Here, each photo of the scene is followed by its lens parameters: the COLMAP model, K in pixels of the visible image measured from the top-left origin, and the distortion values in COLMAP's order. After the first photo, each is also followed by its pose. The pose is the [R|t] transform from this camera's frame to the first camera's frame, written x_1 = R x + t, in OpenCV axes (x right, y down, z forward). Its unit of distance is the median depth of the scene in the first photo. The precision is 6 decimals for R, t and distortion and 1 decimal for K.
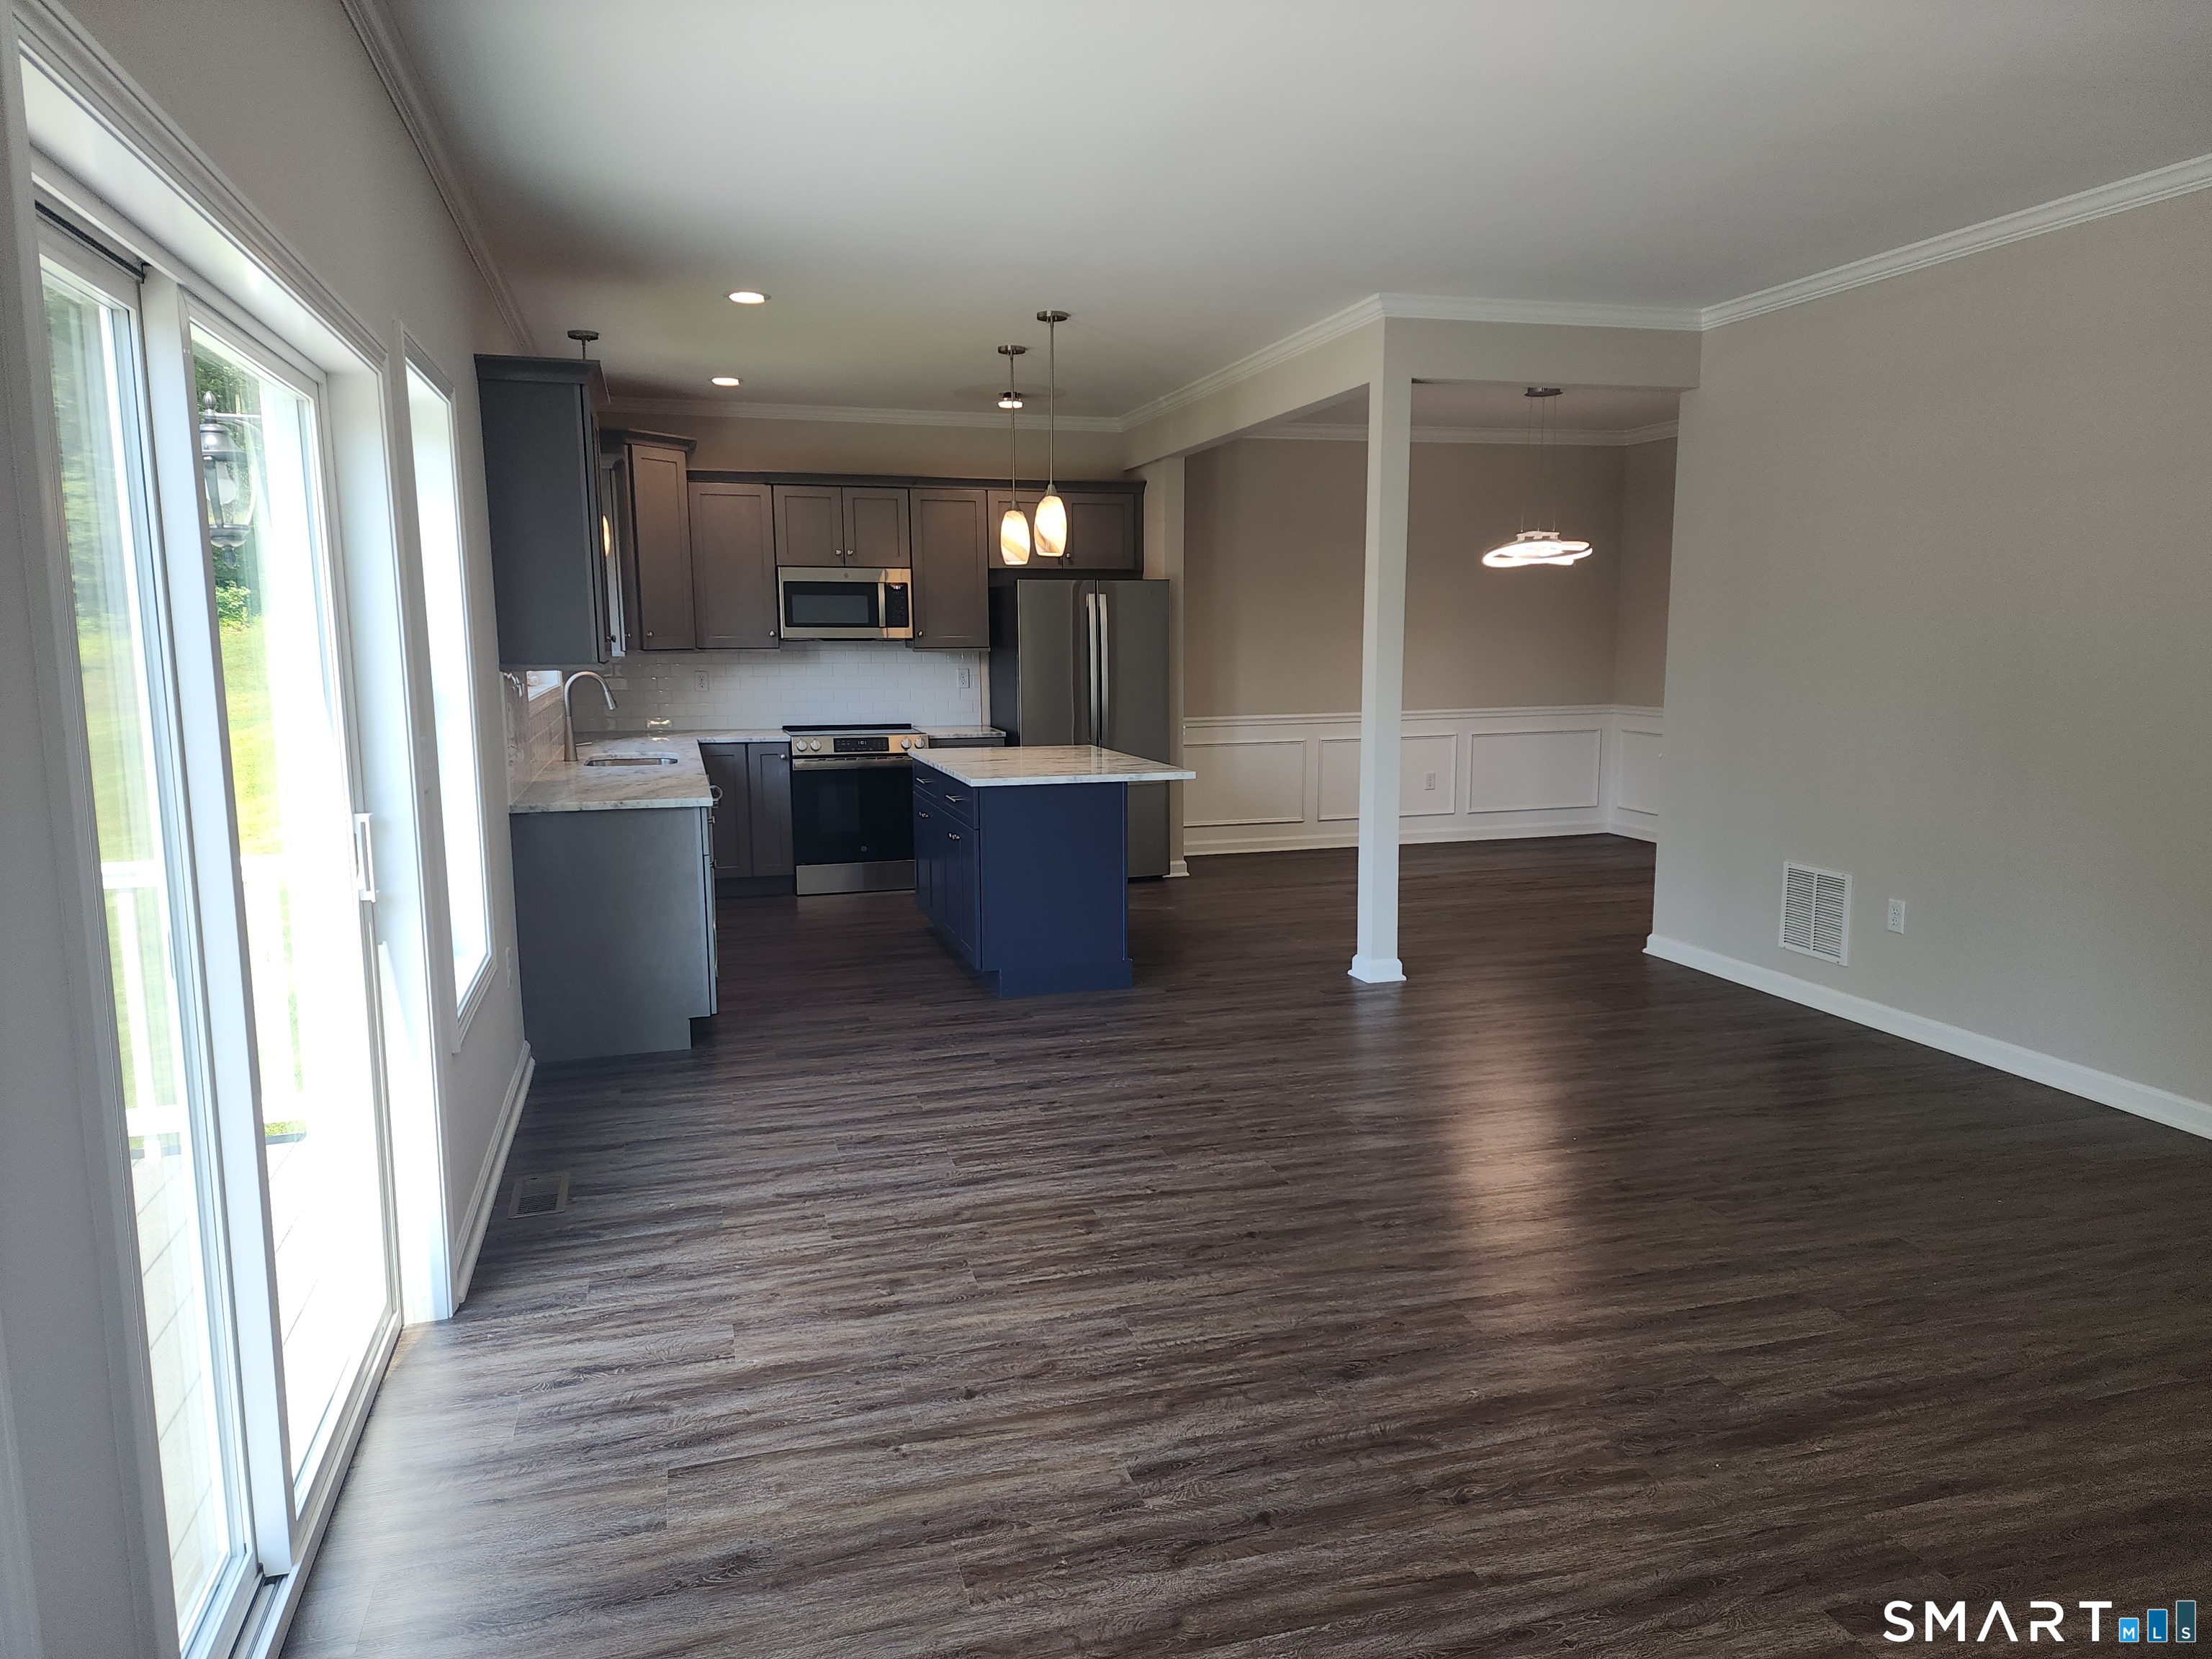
lens RADIAL K [[1451.1, 0, 1113.4], [0, 1451.1, 845.9], [0, 0, 1]] dist [0.076851, -0.071718]
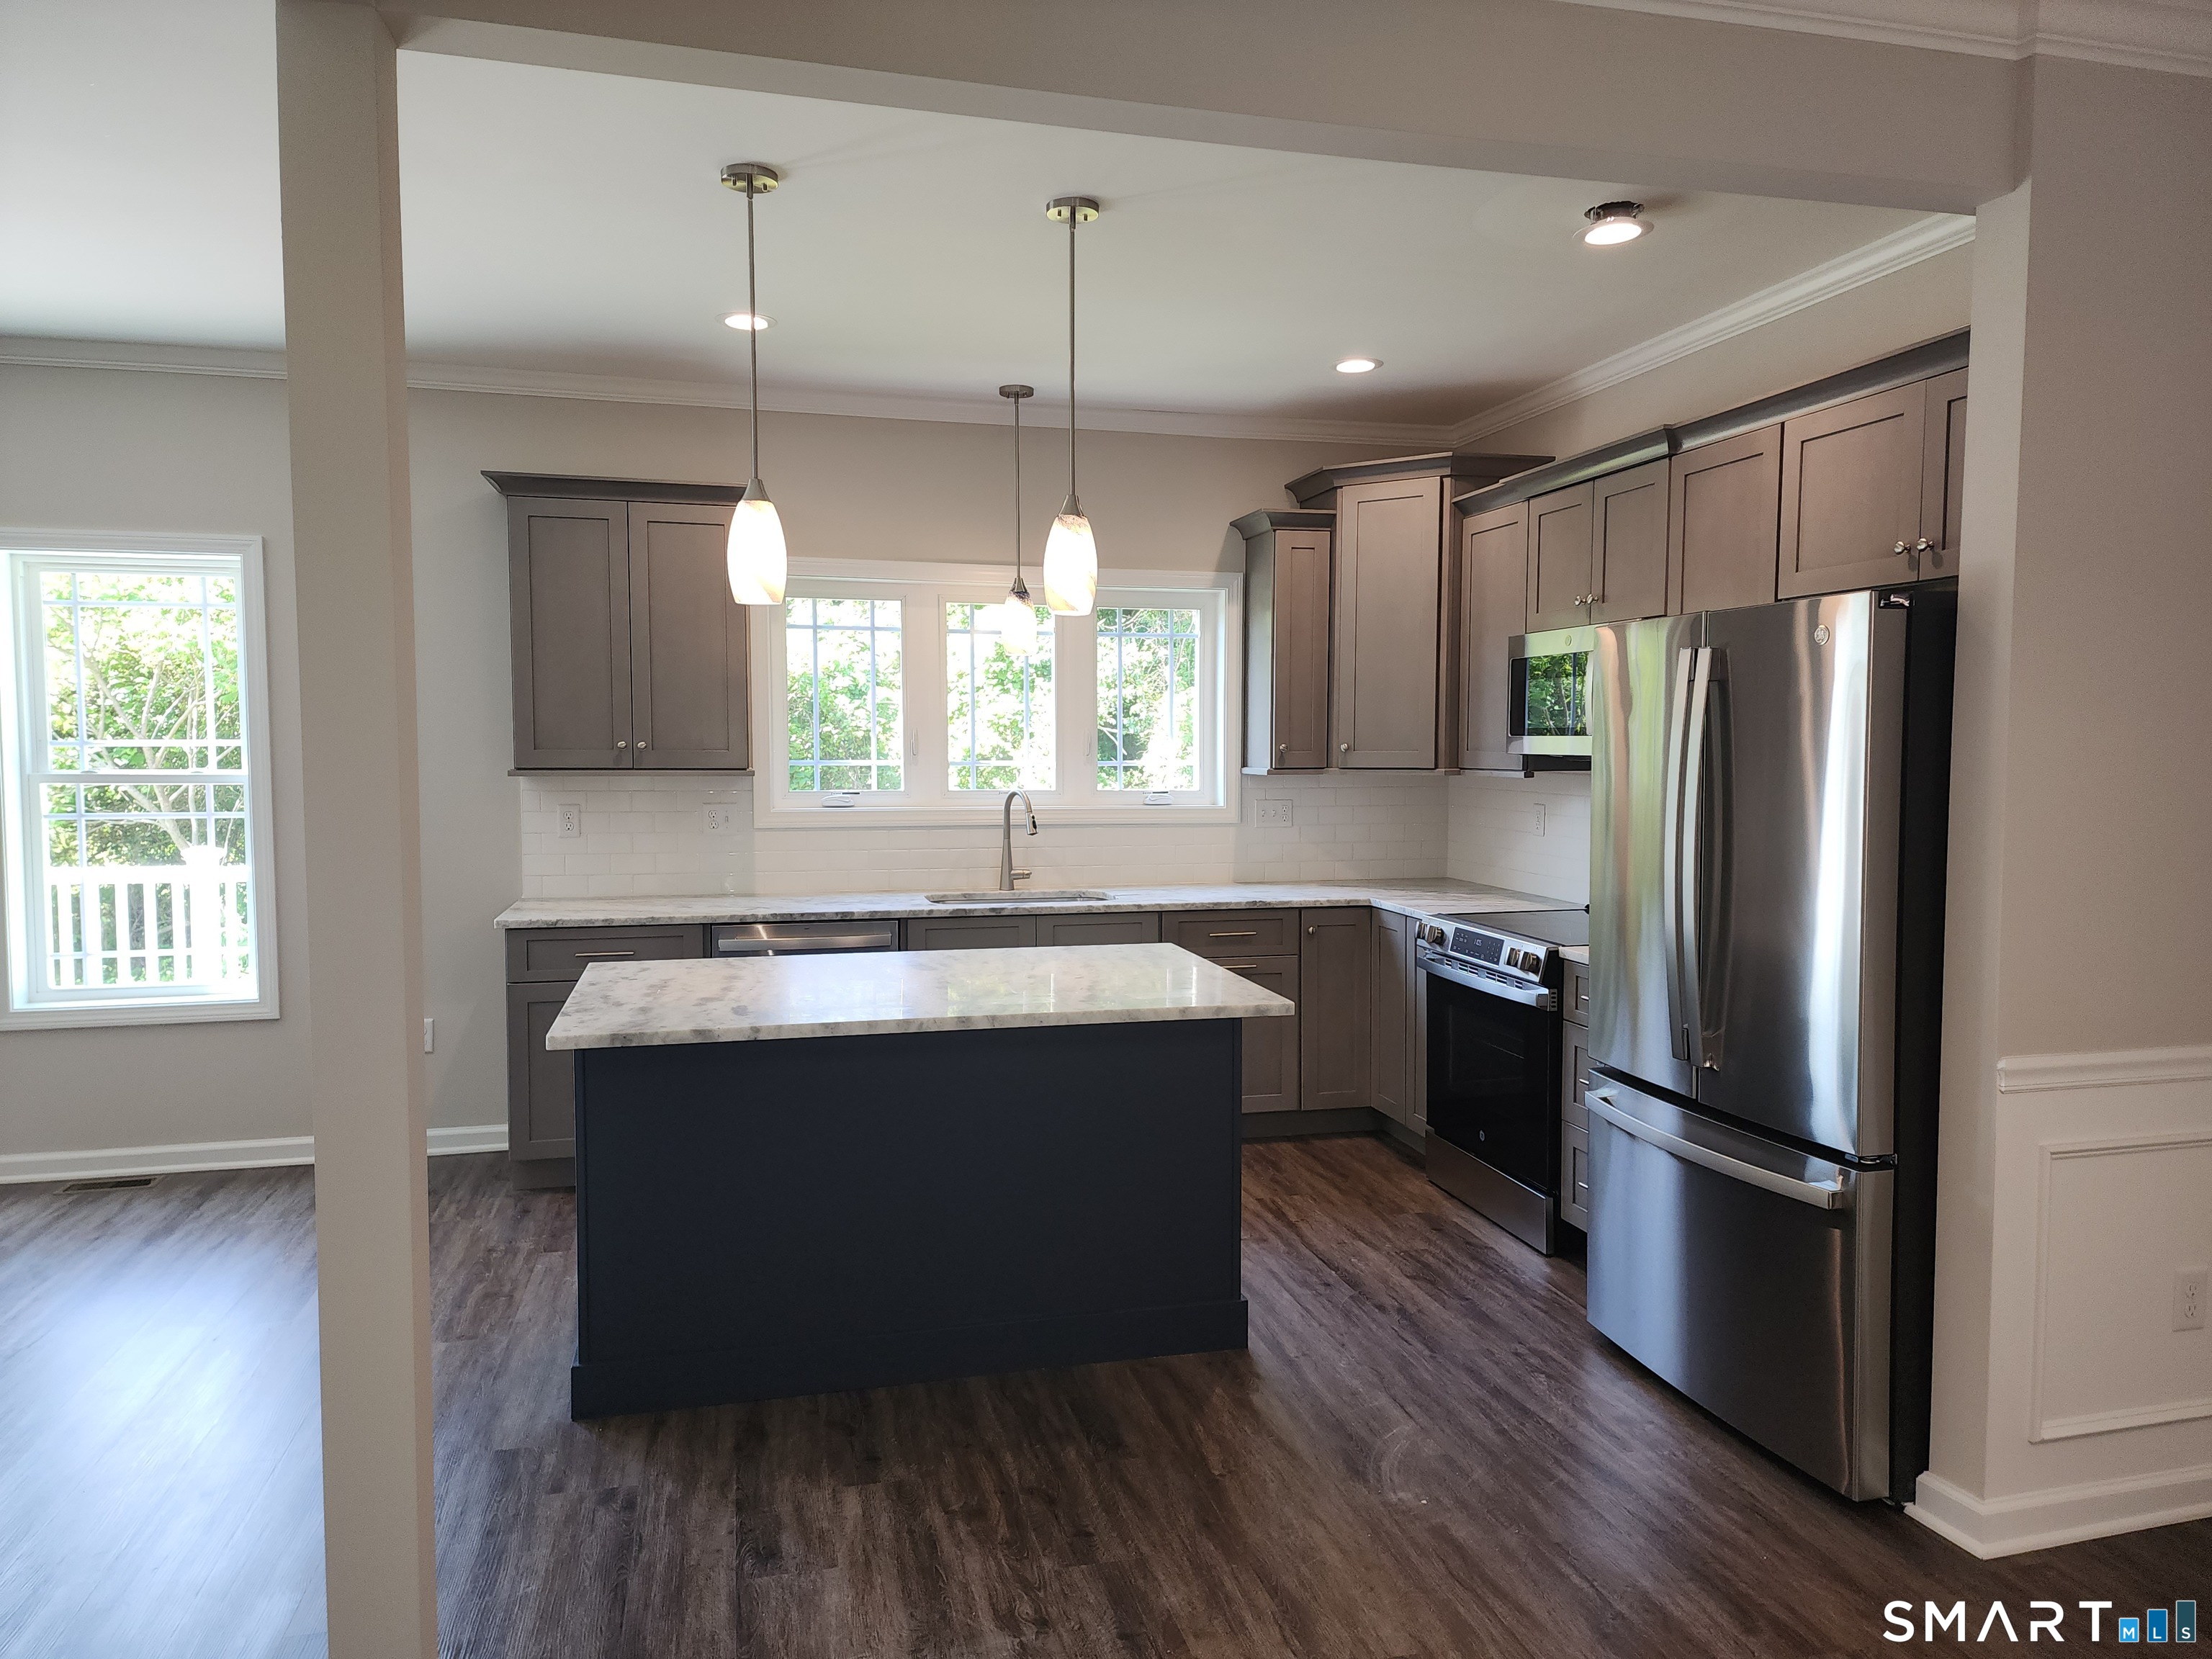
lens RADIAL K [[1467.5, 0, 1106.0], [0, 1467.5, 829.5], [0, 0, 1]] dist [0.066380, -0.048234]
pose [[-0.040157, 0.065082, -0.997072, 0.603952], [-0.153585, 0.985616, 0.070520, -0.204292], [0.987319, 0.155968, -0.029583, 1.361184]]
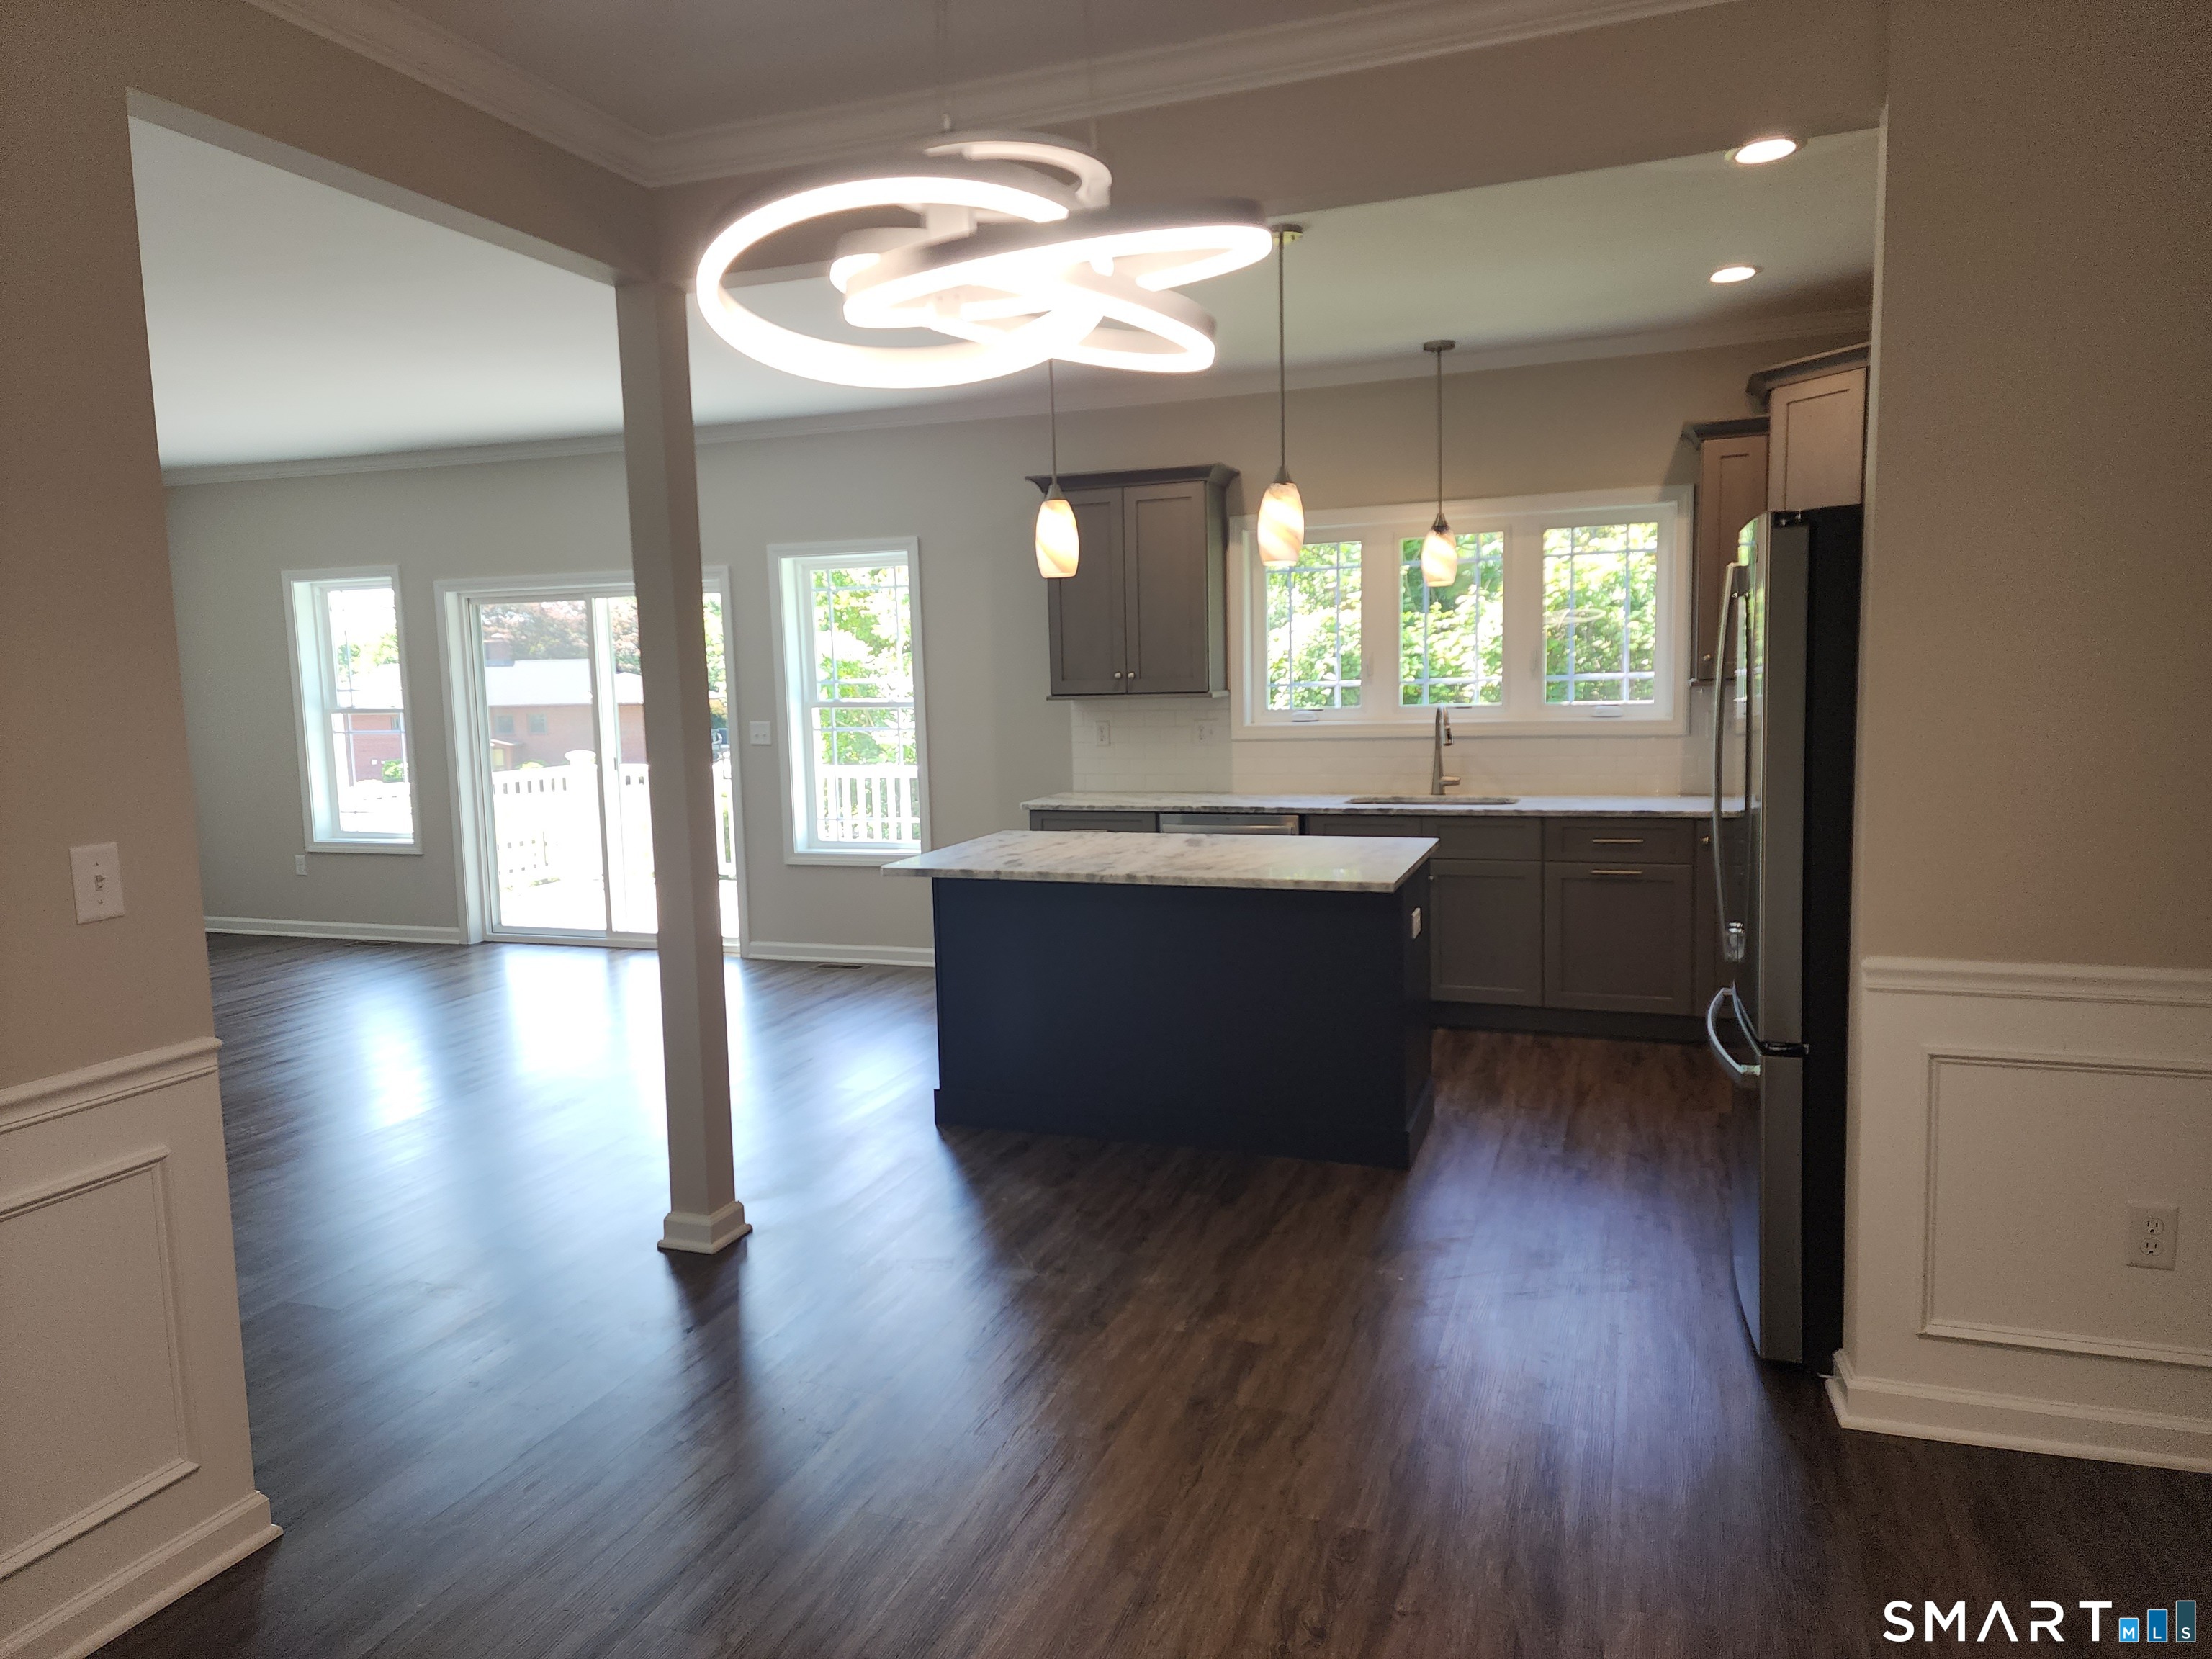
lens RADIAL K [[1444.1, 0, 1079.1], [0, 1444.1, 832.4], [0, 0, 1]] dist [0.082872, -0.069579]
pose [[-0.606785, 0.110720, -0.787117, 0.662690], [-0.089699, 0.974388, 0.206211, -0.263977], [0.789788, 0.195729, -0.581313, 1.735439]]
